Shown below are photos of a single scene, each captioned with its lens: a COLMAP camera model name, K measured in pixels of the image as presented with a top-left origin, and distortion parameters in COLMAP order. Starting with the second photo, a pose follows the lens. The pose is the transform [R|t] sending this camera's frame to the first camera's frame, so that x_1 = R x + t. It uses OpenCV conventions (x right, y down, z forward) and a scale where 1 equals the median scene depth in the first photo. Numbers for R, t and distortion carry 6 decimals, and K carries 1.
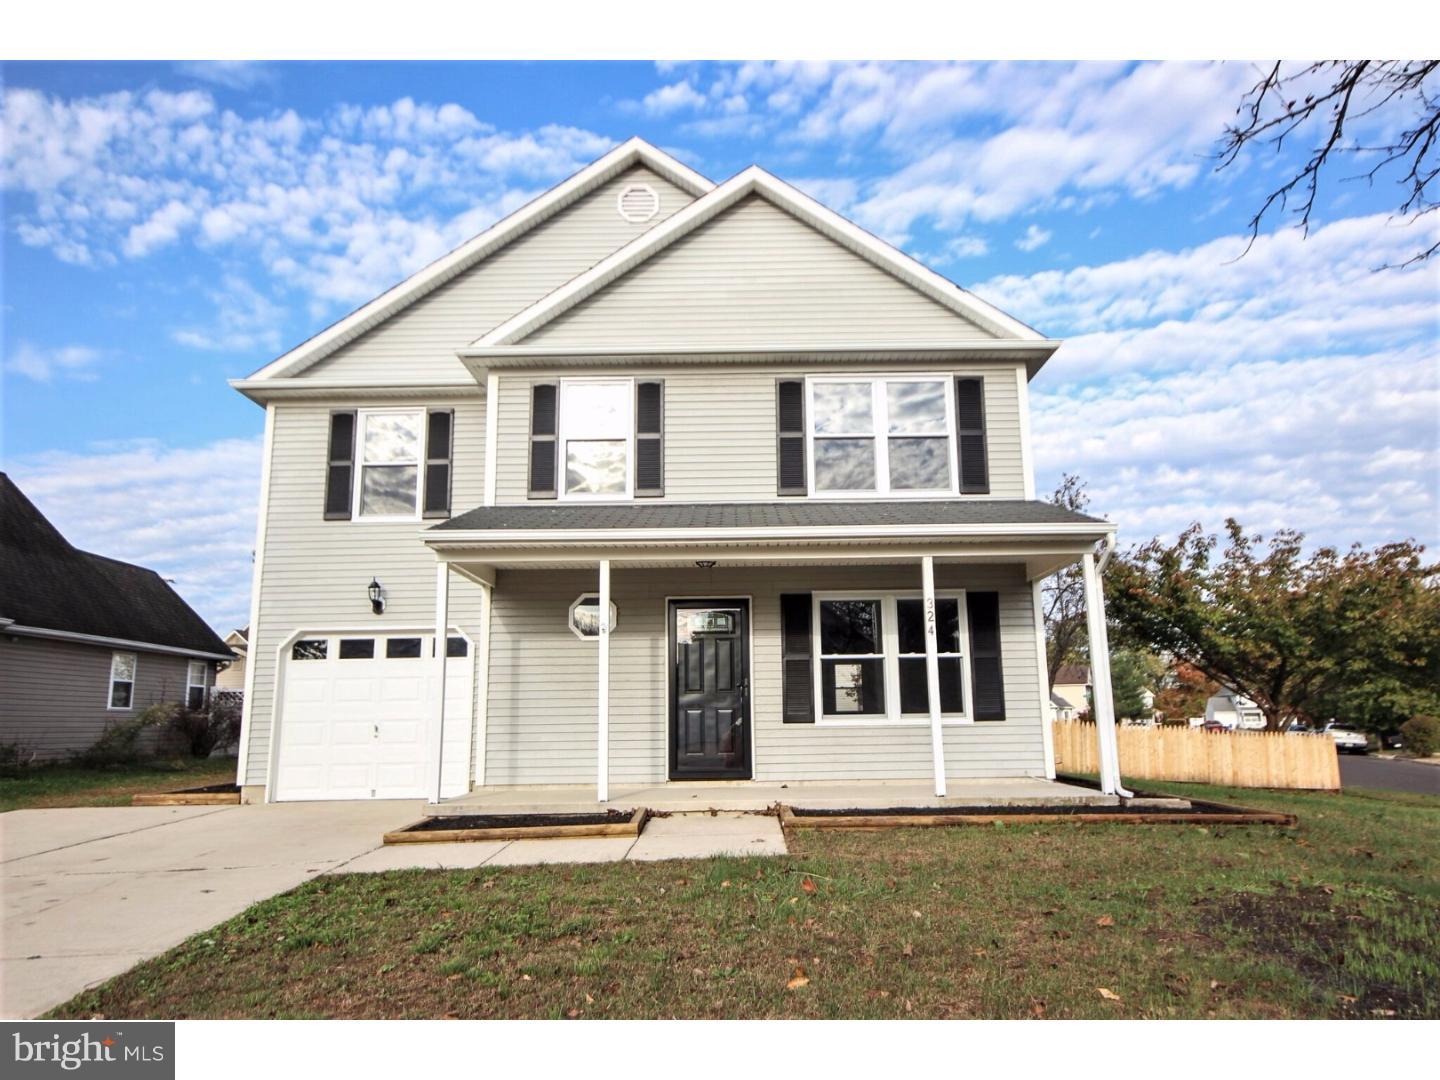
lens RADIAL K [[1005.4, 0, 727.7], [0, 1005.4, 538.3], [0, 0, 1]] dist [0.013407, 0.011783]
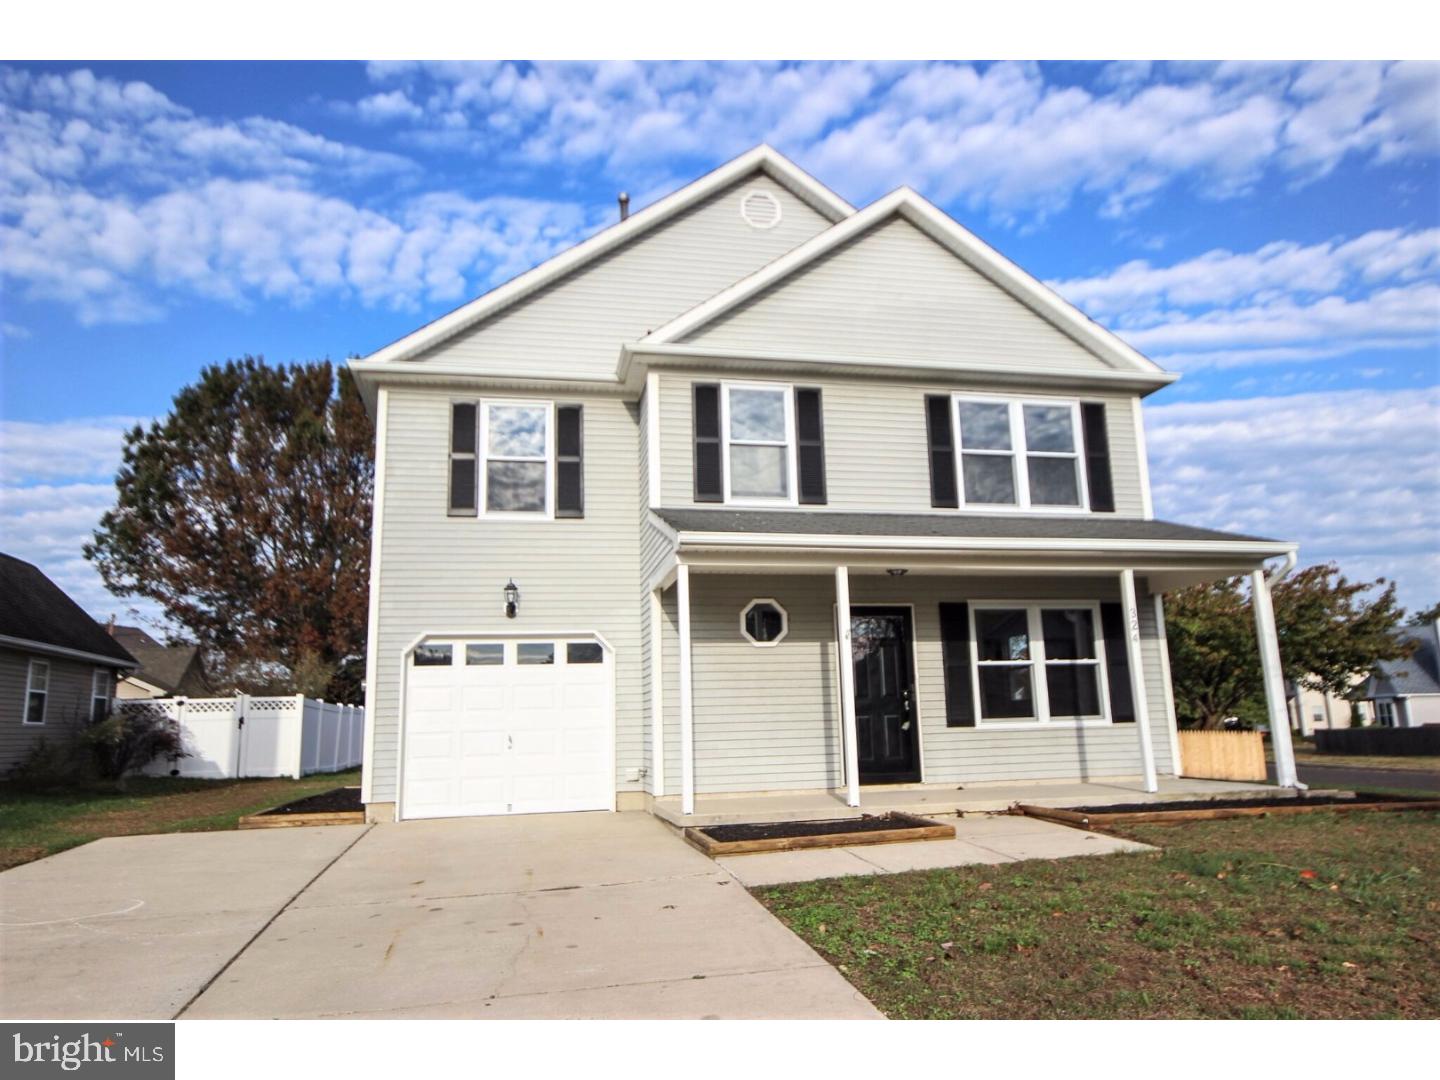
lens RADIAL K [[1005.4, 0, 725.2], [0, 1005.4, 540.8], [0, 0, 1]] dist [0.013407, 0.011783]
pose [[0.975238, 0.027311, 0.219466, -0.375619], [-0.026103, 0.999624, -0.008404, 0.006157], [-0.219613, 0.002467, 0.975584, 0.036846]]
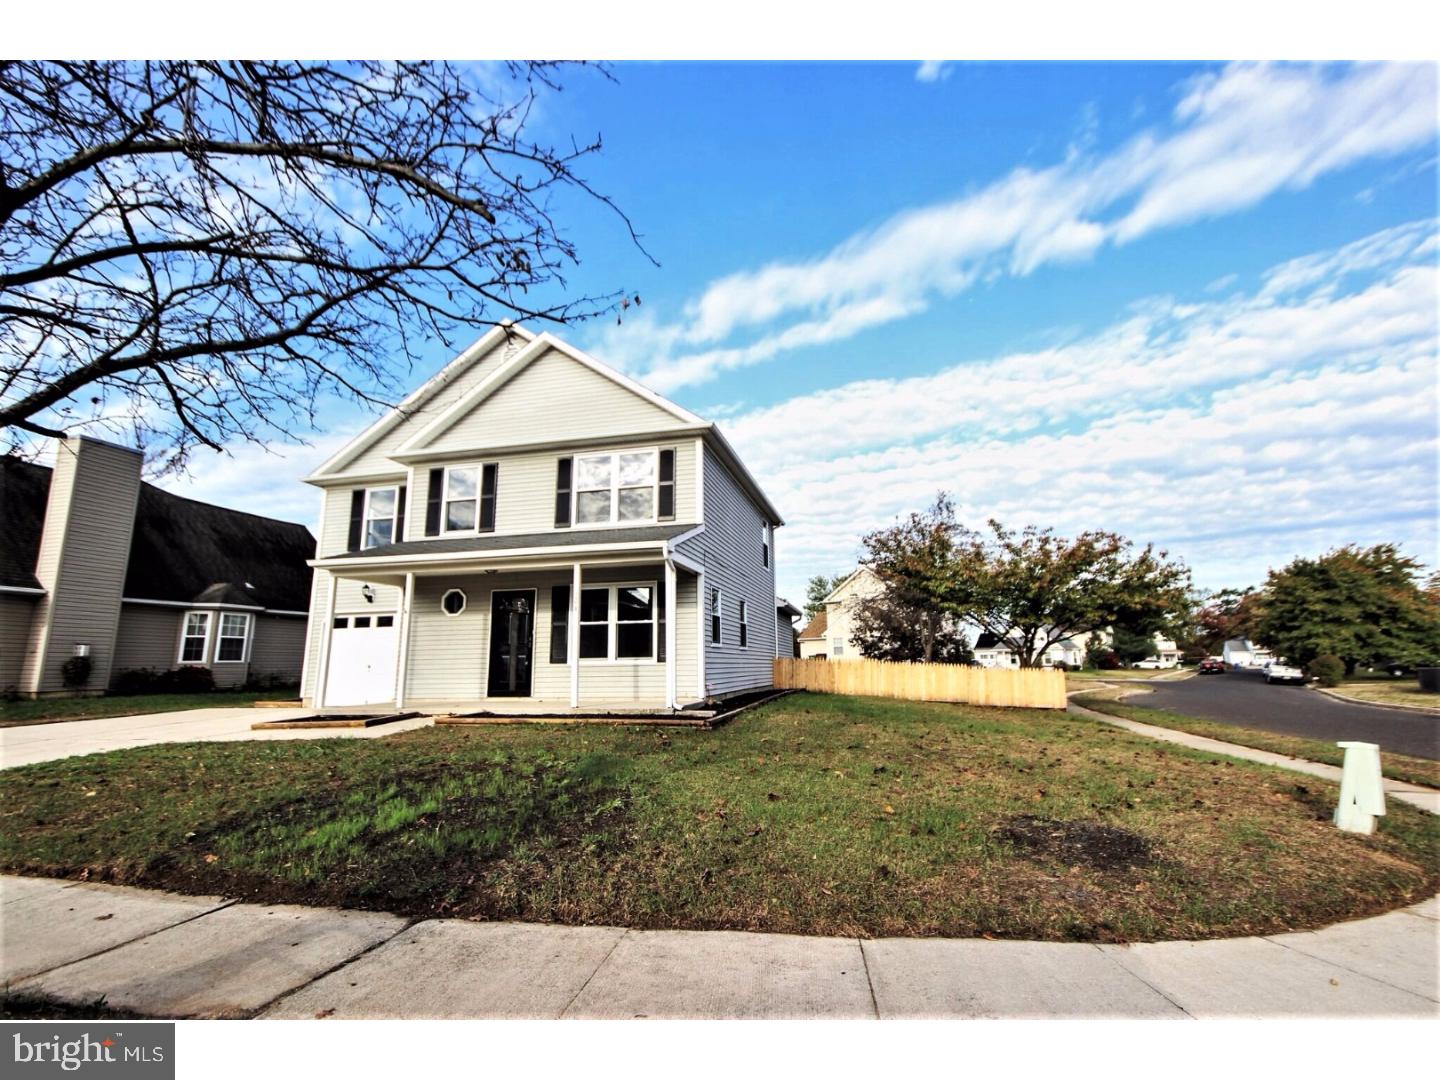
lens RADIAL K [[663.0, 0, 722.0], [0, 663.0, 538.8], [0, 0, 1]] dist [0.017413, 0.000604]
pose [[0.973112, -0.043183, -0.226249, 0.558977], [0.043296, 0.999052, -0.004465, -0.006920], [0.226227, -0.005451, 0.974059, -0.014450]]
